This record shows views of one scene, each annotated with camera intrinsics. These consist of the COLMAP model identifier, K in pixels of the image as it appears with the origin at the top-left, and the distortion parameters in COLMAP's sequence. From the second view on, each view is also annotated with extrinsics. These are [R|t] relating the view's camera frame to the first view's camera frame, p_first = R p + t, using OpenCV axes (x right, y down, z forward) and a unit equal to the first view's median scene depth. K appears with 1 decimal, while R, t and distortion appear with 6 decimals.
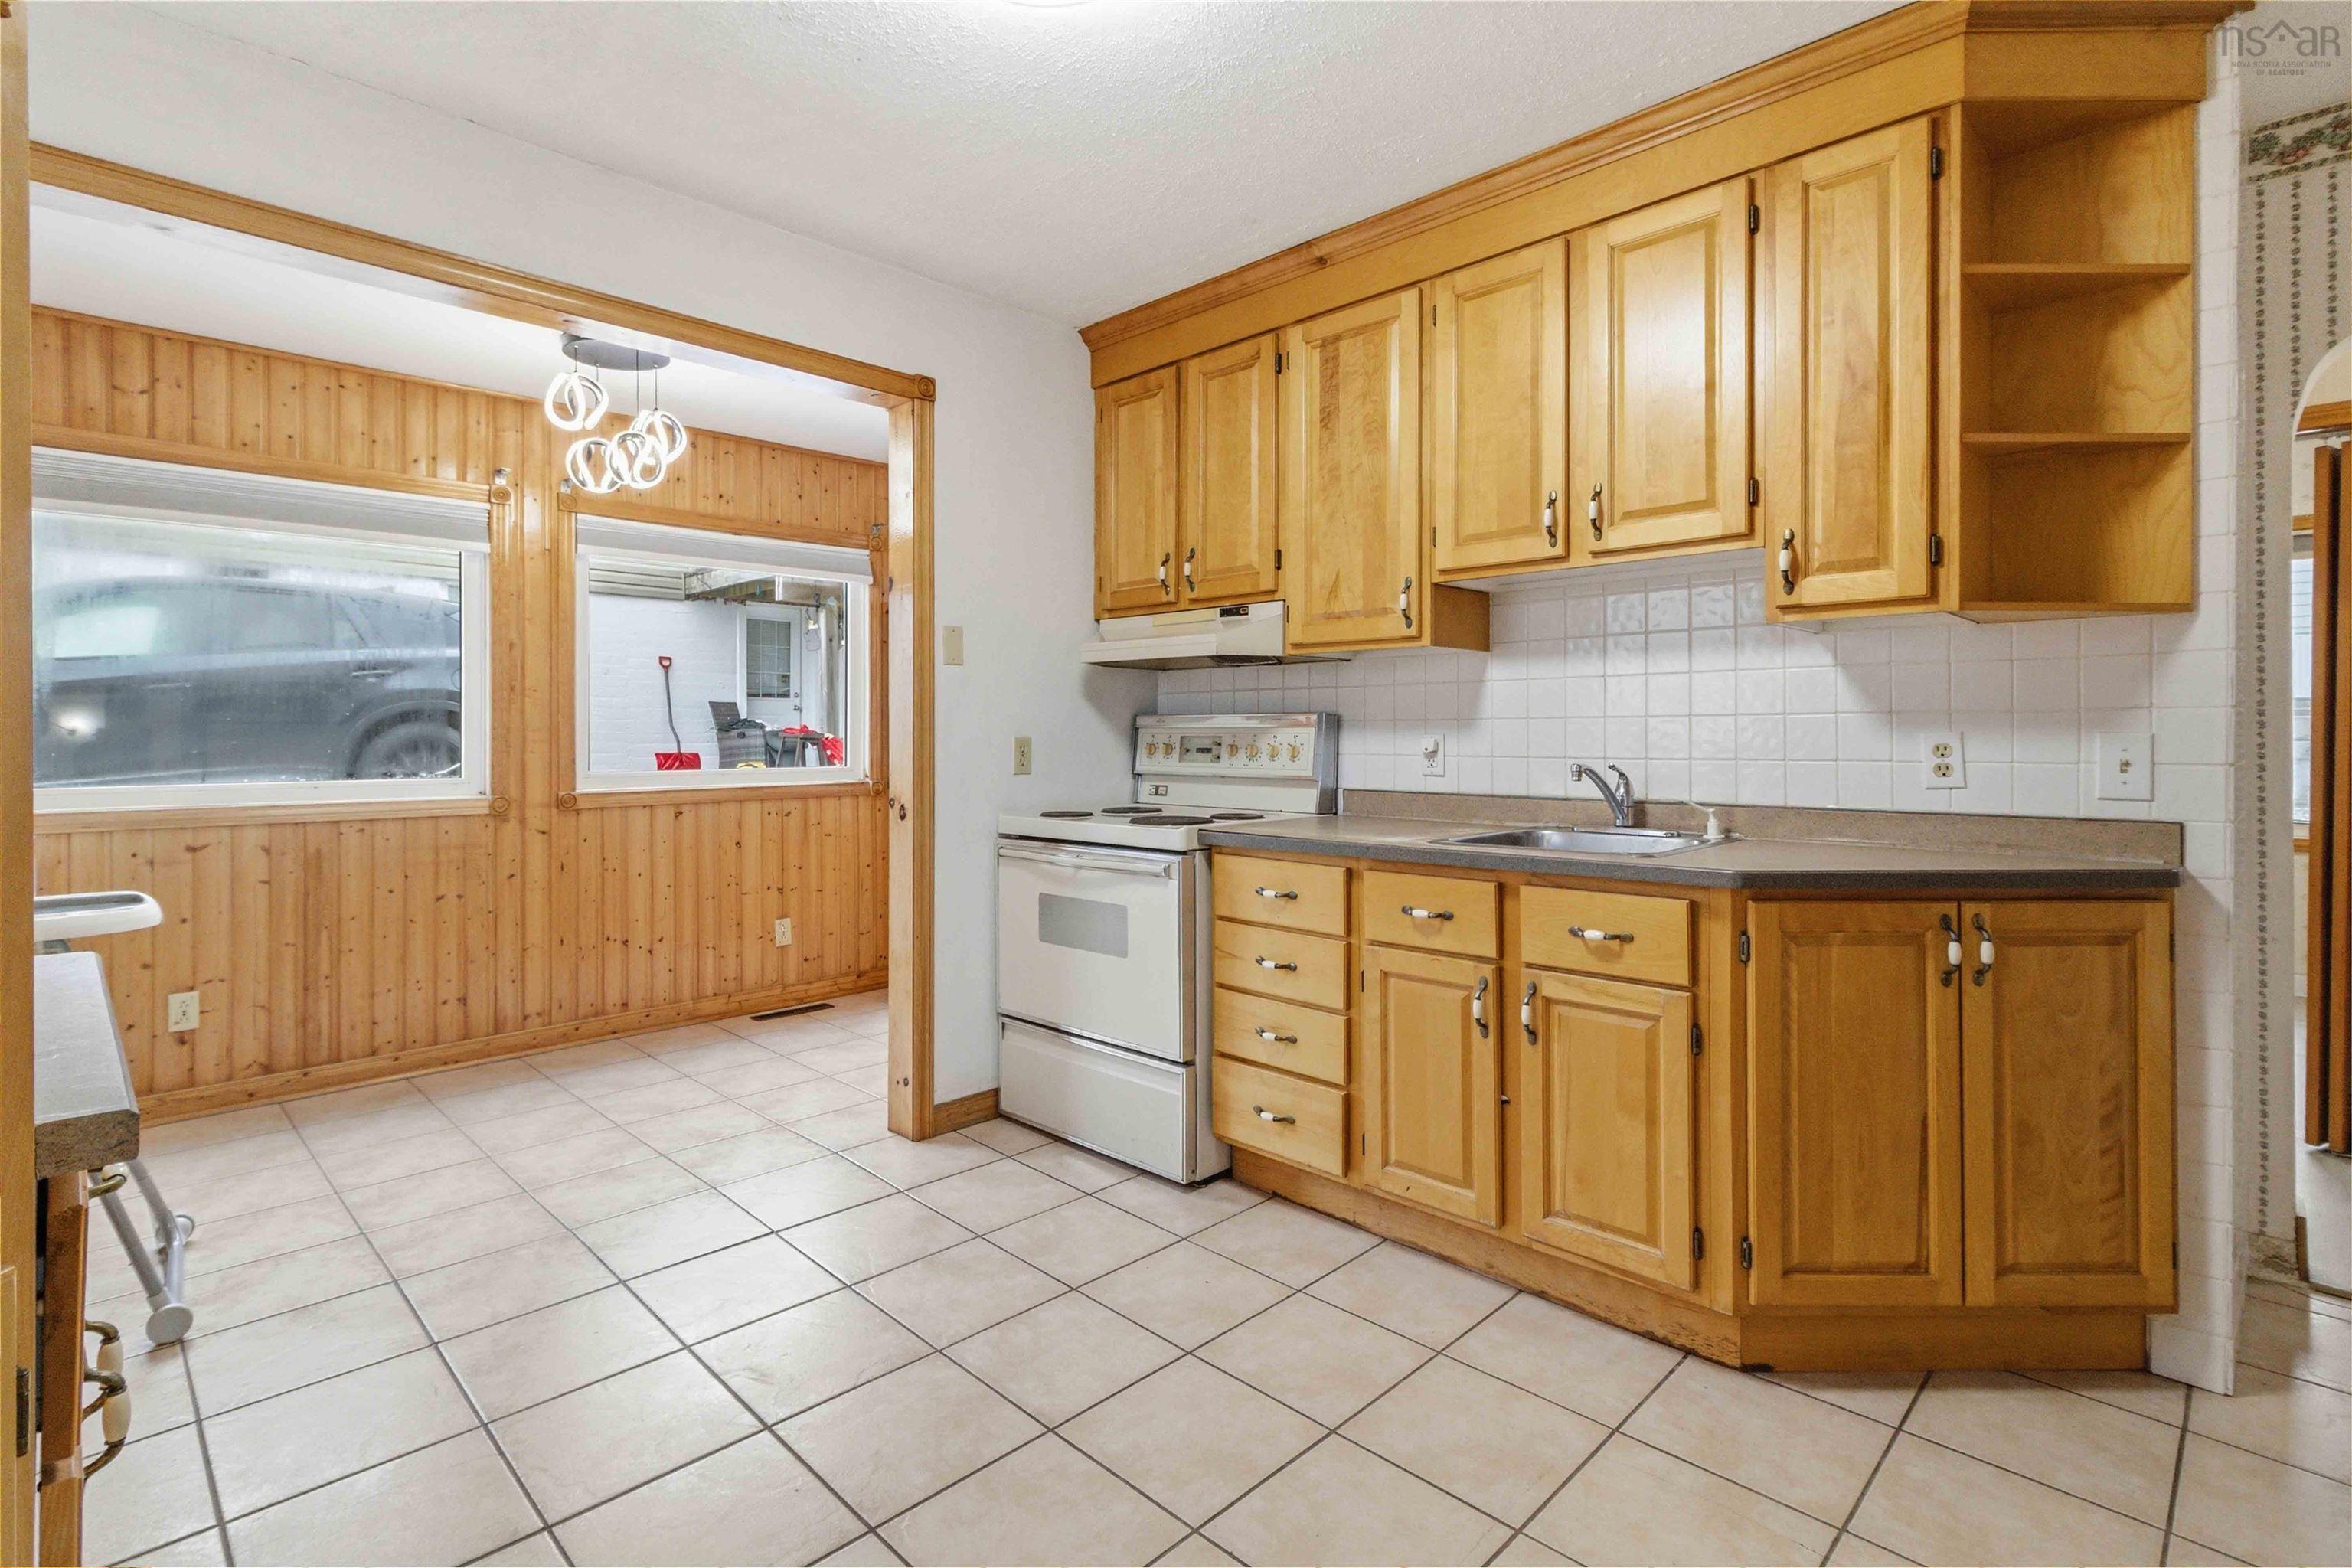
lens RADIAL K [[1108.4, 0, 1165.0], [0, 1108.4, 735.9], [0, 0, 1]] dist [0.008857, -0.000665]
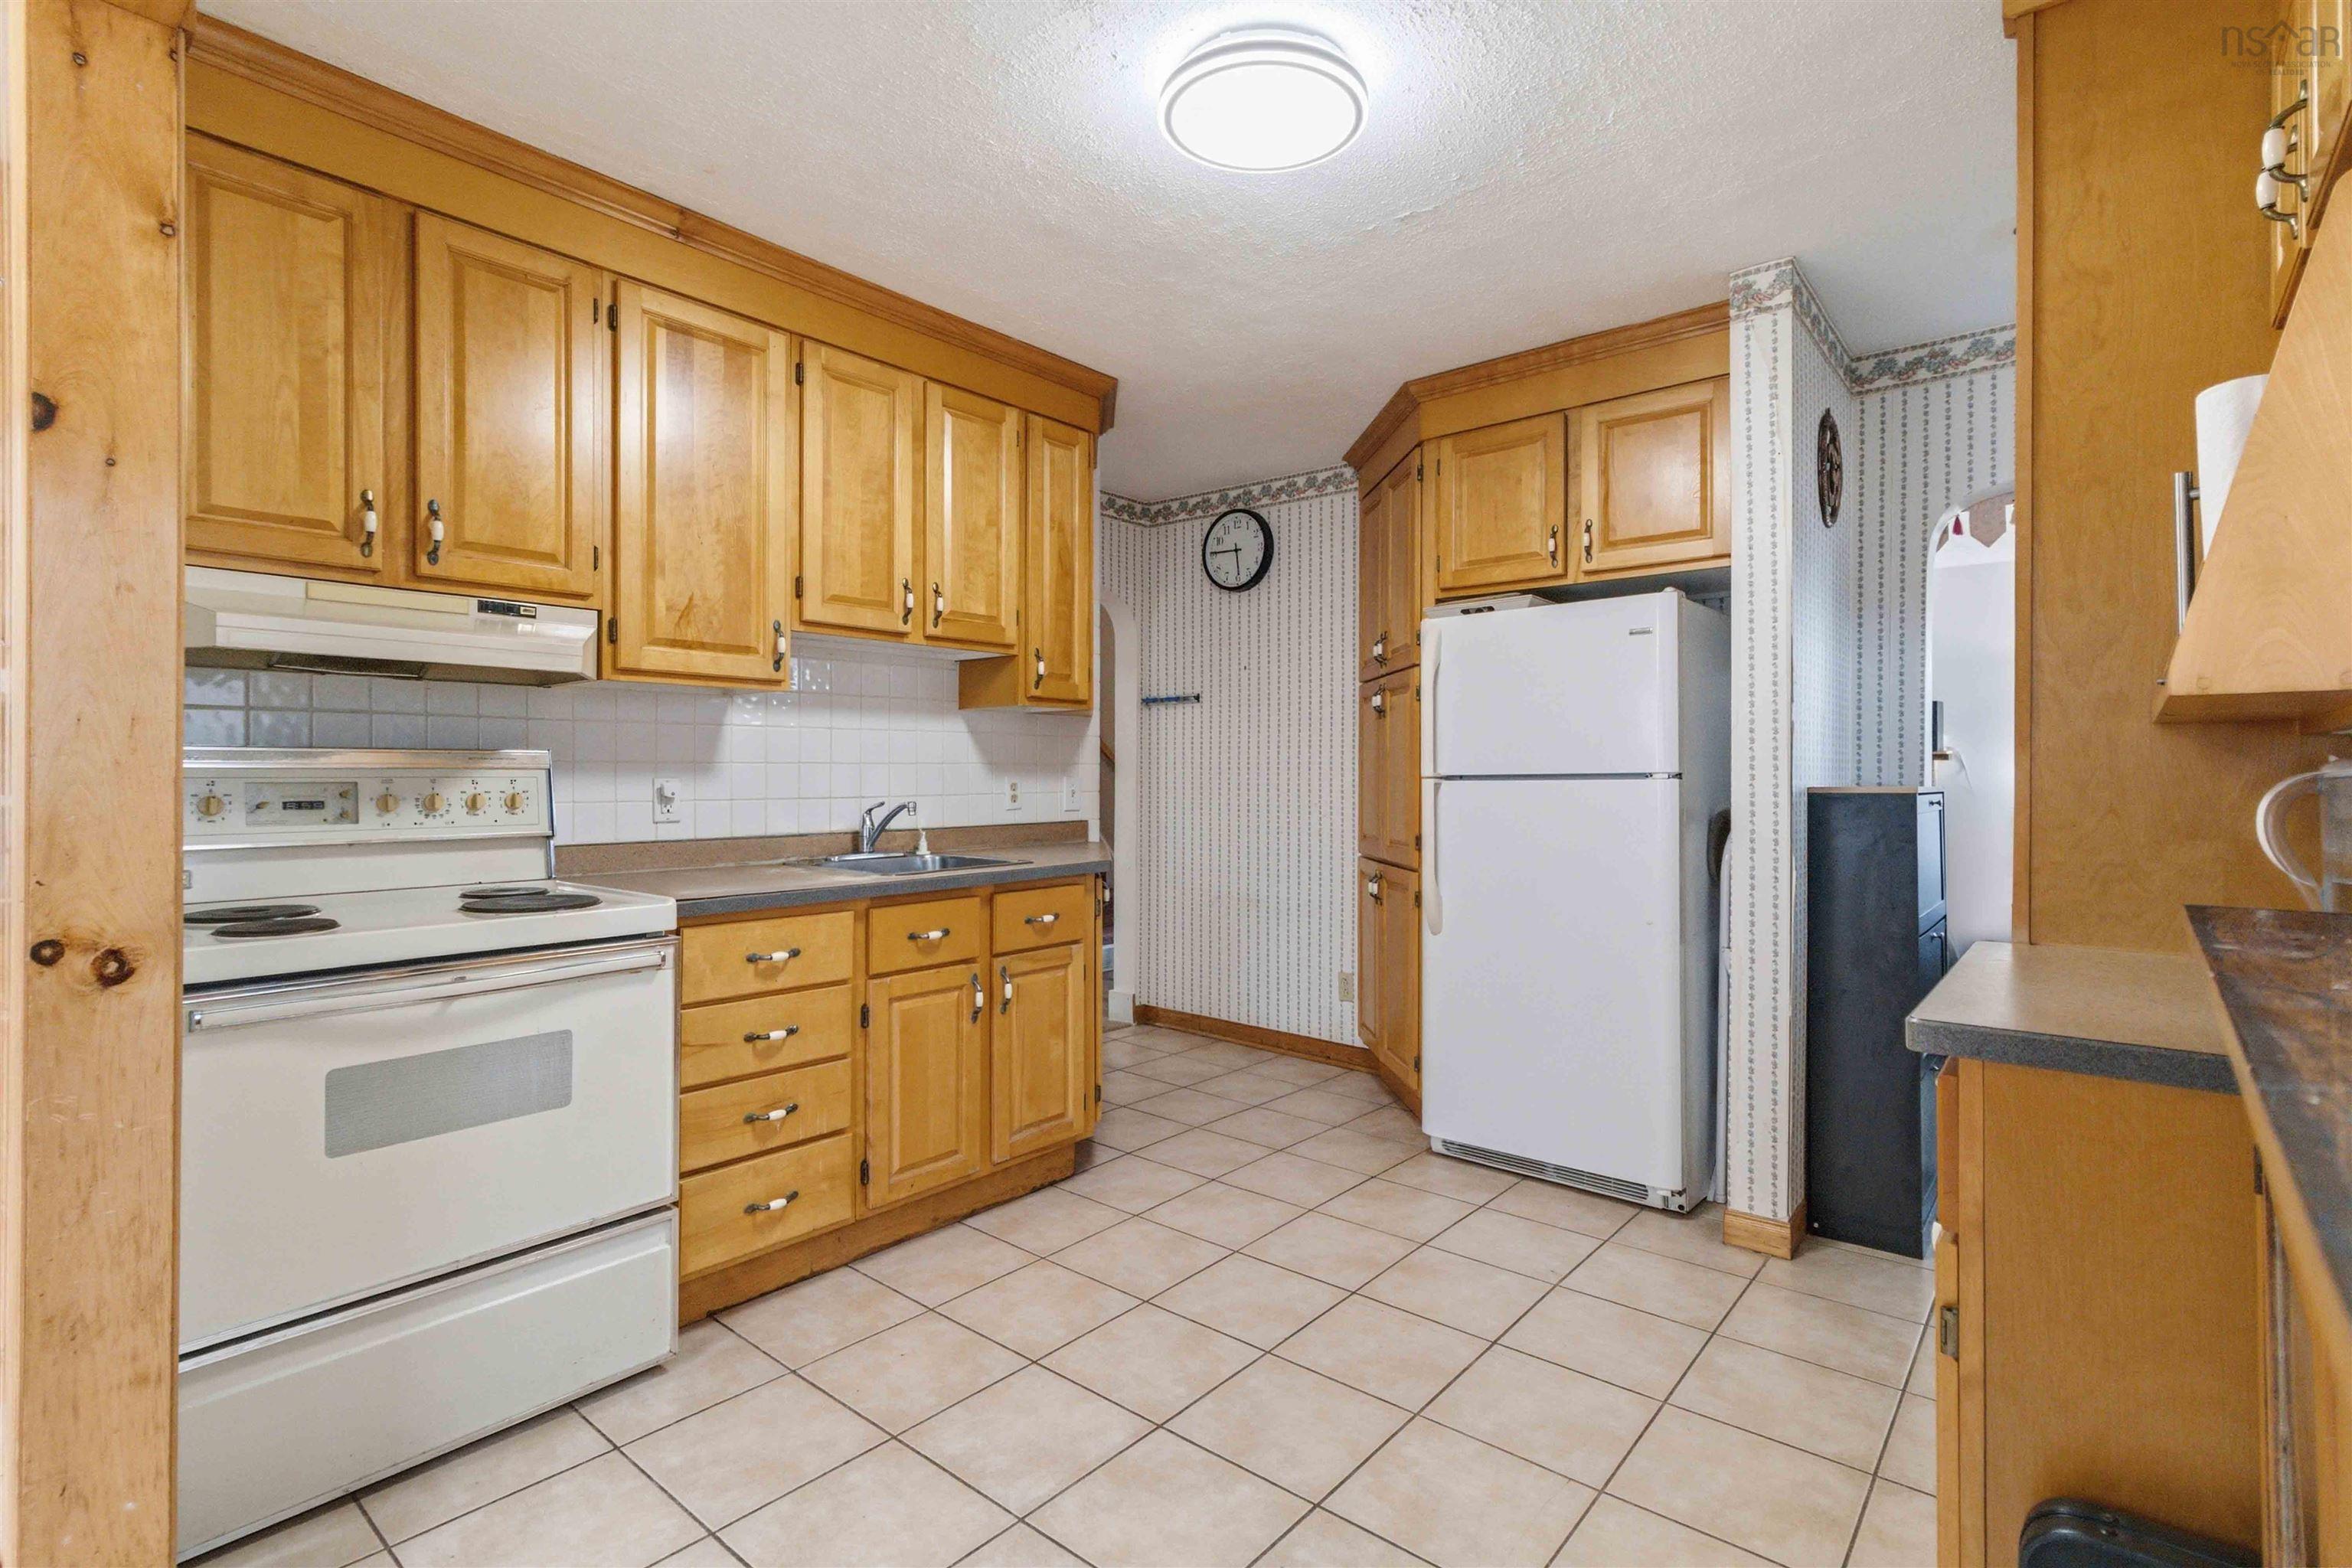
lens RADIAL K [[1105.2, 0, 1169.4], [0, 1105.2, 771.0], [0, 0, 1]] dist [0.001286, 0.000116]
pose [[-0.081530, 0.001435, 0.996670, -0.621080], [-0.001281, 0.999998, -0.001545, -0.005677], [-0.996670, -0.001403, -0.081528, 0.569075]]
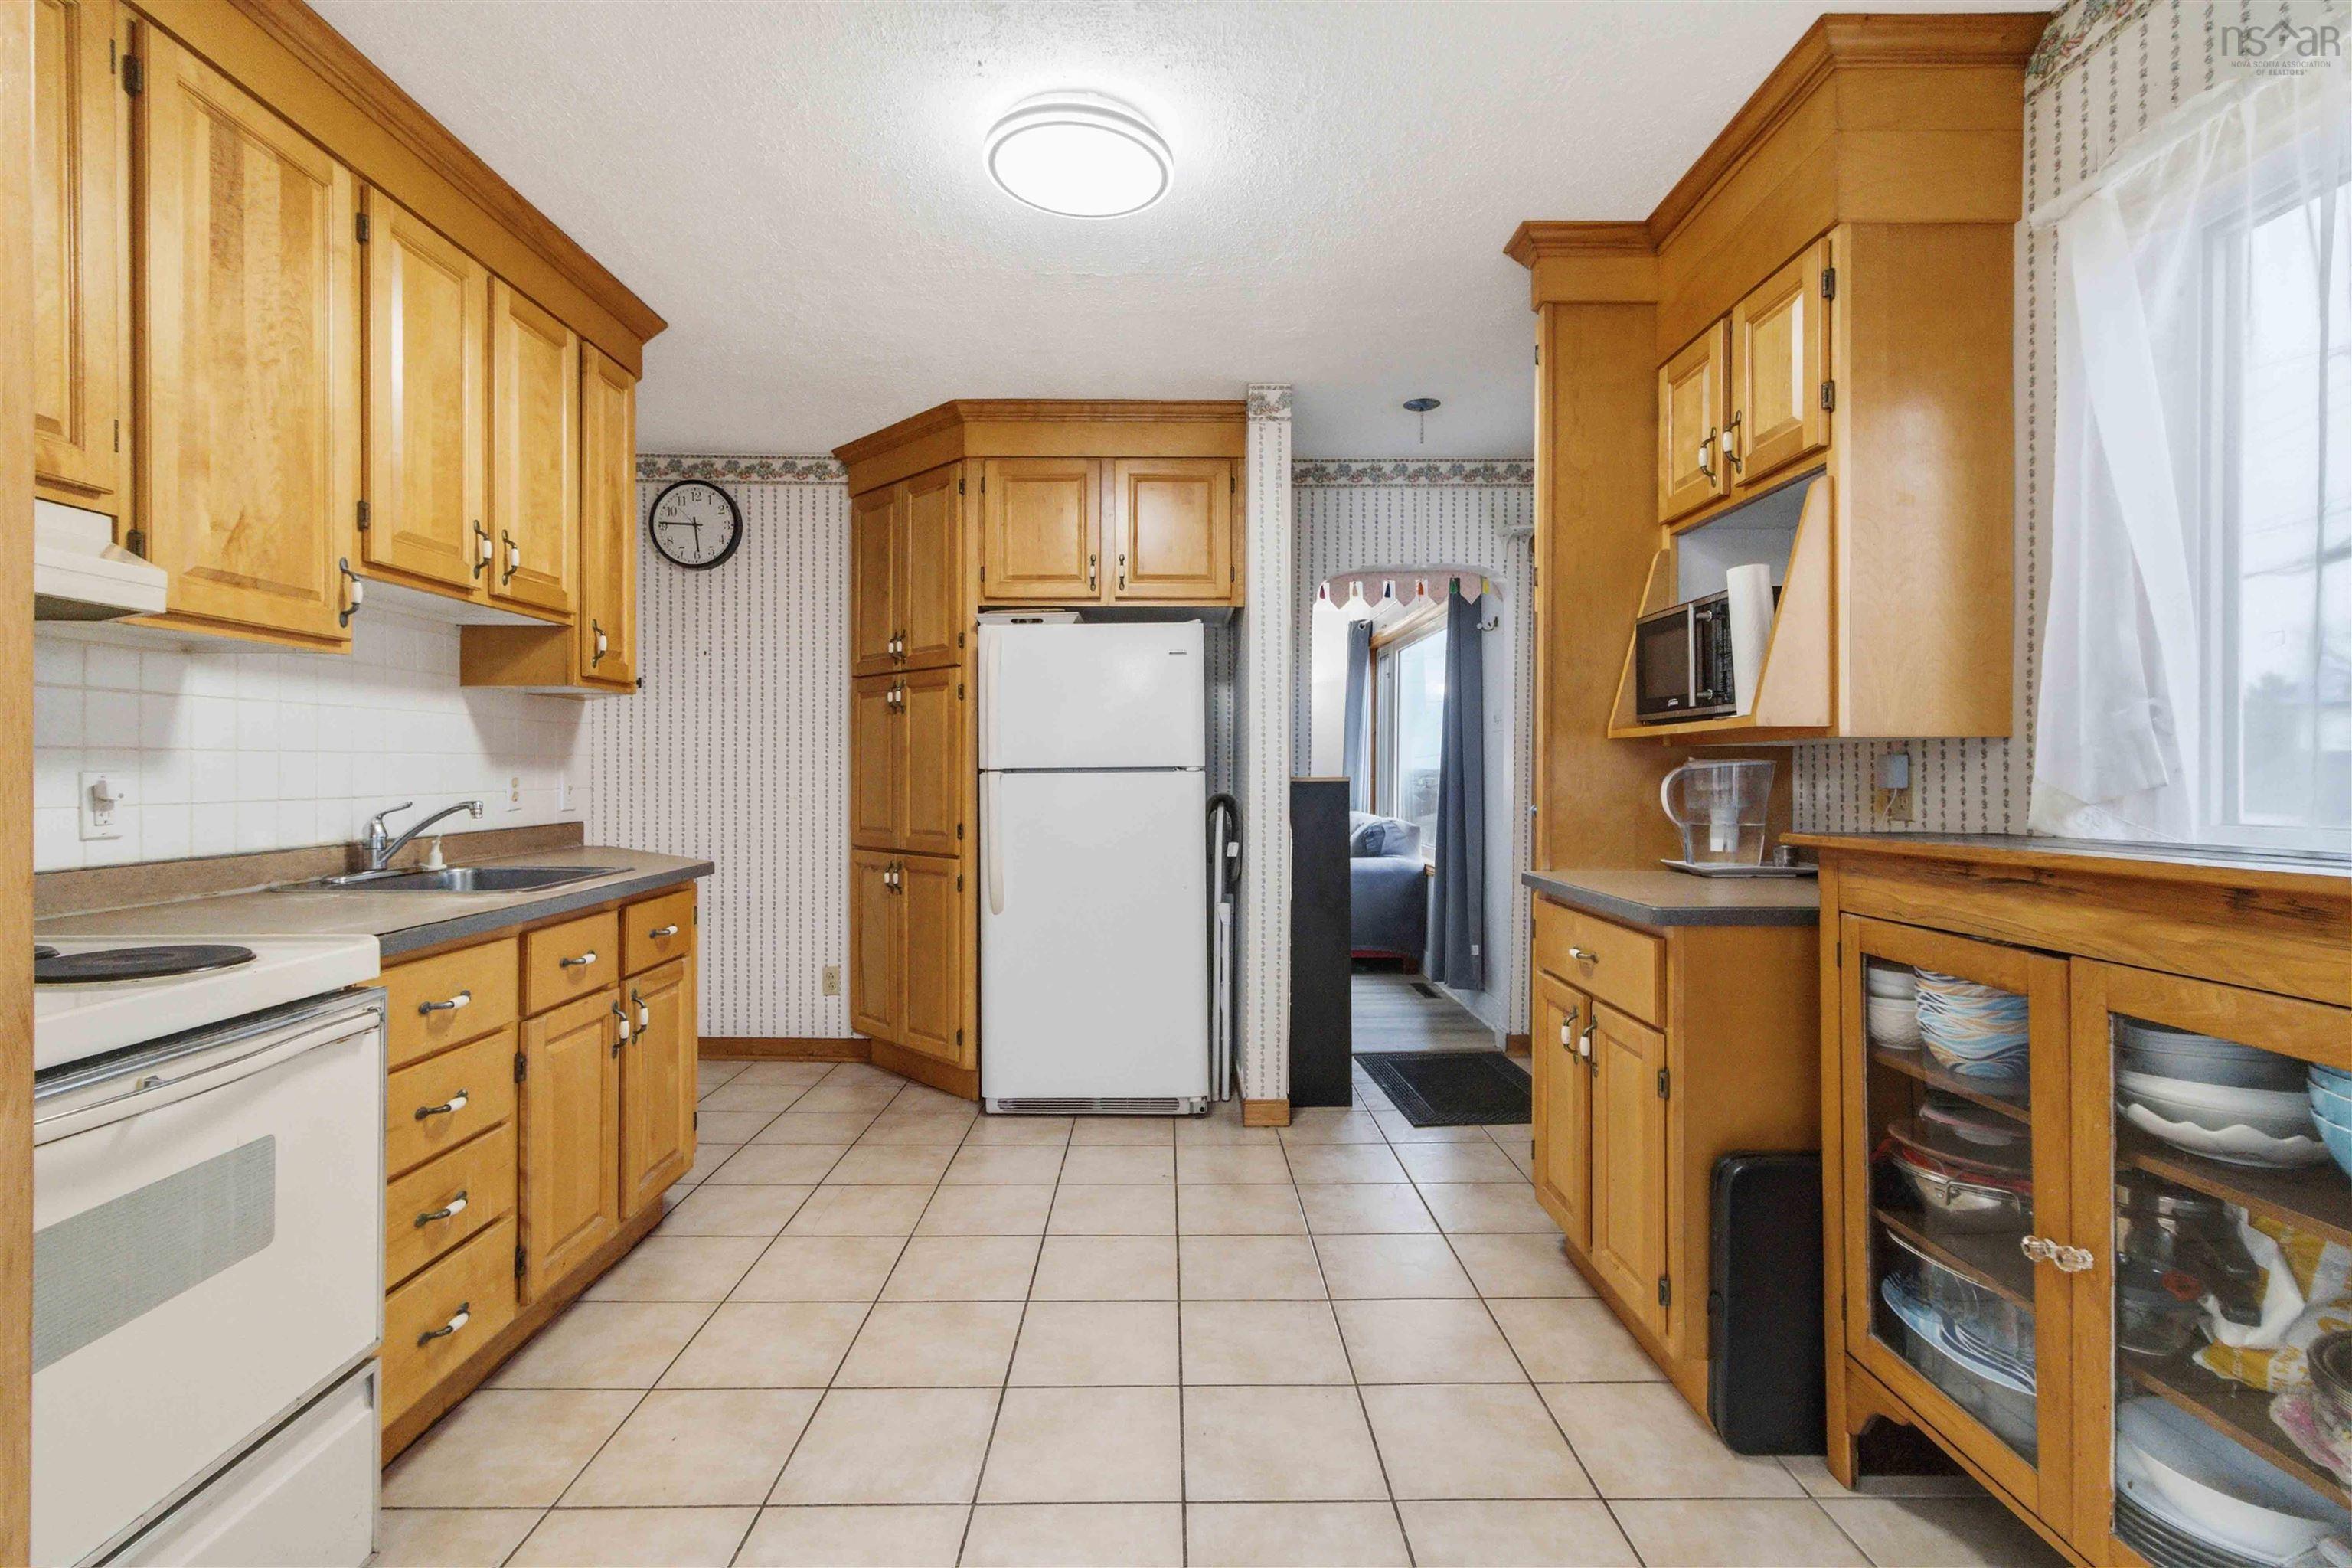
lens RADIAL K [[1094.5, 0, 1175.6], [0, 1094.5, 772.8], [0, 0, 1]] dist [0.000740, 0.000129]
pose [[-0.717313, -0.004026, 0.696740, -0.530545], [-0.002096, 0.999991, 0.003621, -0.003878], [-0.696748, 0.001137, -0.717315, 0.885736]]
